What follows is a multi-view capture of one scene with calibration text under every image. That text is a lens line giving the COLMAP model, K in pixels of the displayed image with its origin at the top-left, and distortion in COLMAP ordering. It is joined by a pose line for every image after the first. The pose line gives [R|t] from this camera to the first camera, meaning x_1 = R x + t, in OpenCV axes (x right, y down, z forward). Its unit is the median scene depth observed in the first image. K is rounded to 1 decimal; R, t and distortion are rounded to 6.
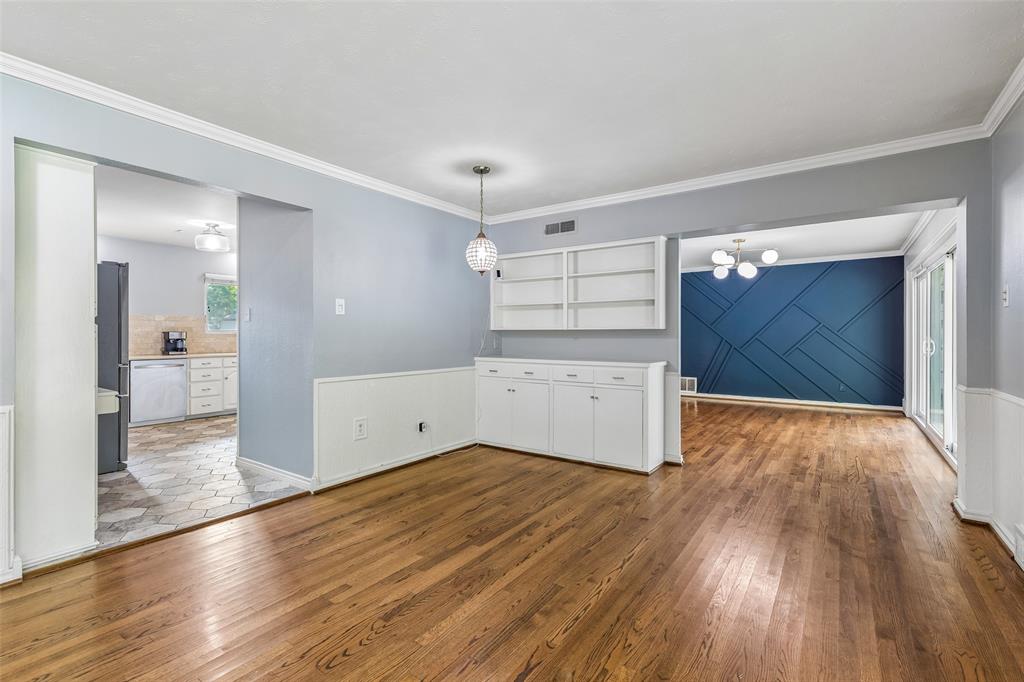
lens RADIAL K [[463.6, 0, 512.8], [0, 463.6, 336.4], [0, 0, 1]] dist [0.014156, -0.000091]
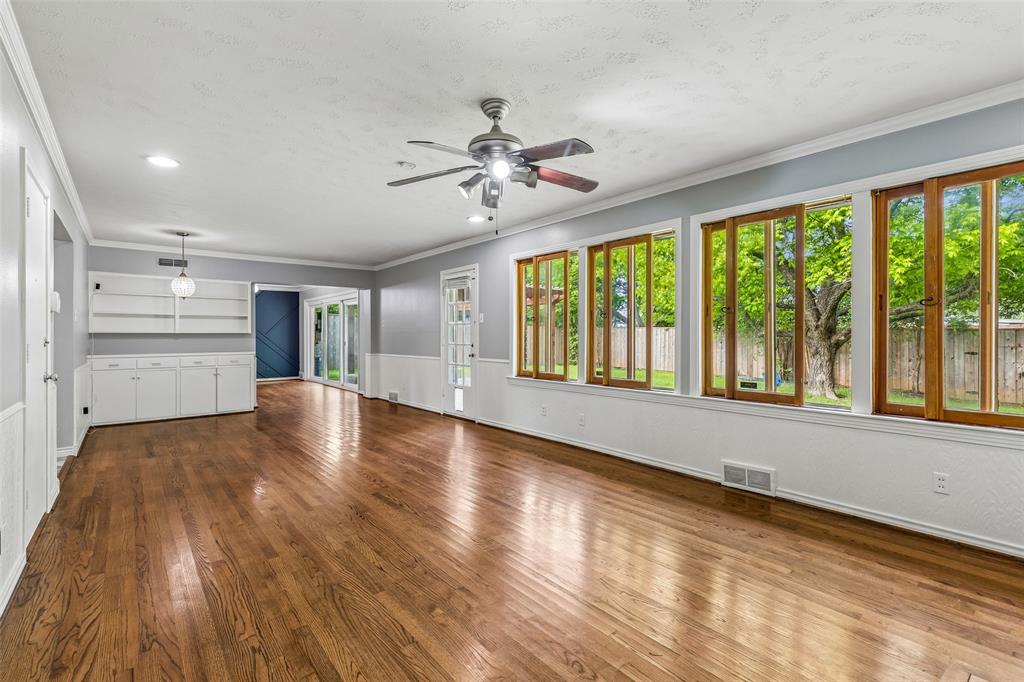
lens RADIAL K [[463.6, 0, 512.8], [0, 463.6, 336.4], [0, 0, 1]] dist [0.014156, -0.000091]
pose [[0.262492, -0.001818, 0.964933, -0.548986], [0.005922, 0.999982, 0.000273, 0.000892], [-0.964916, 0.005643, 0.262498, -0.217745]]
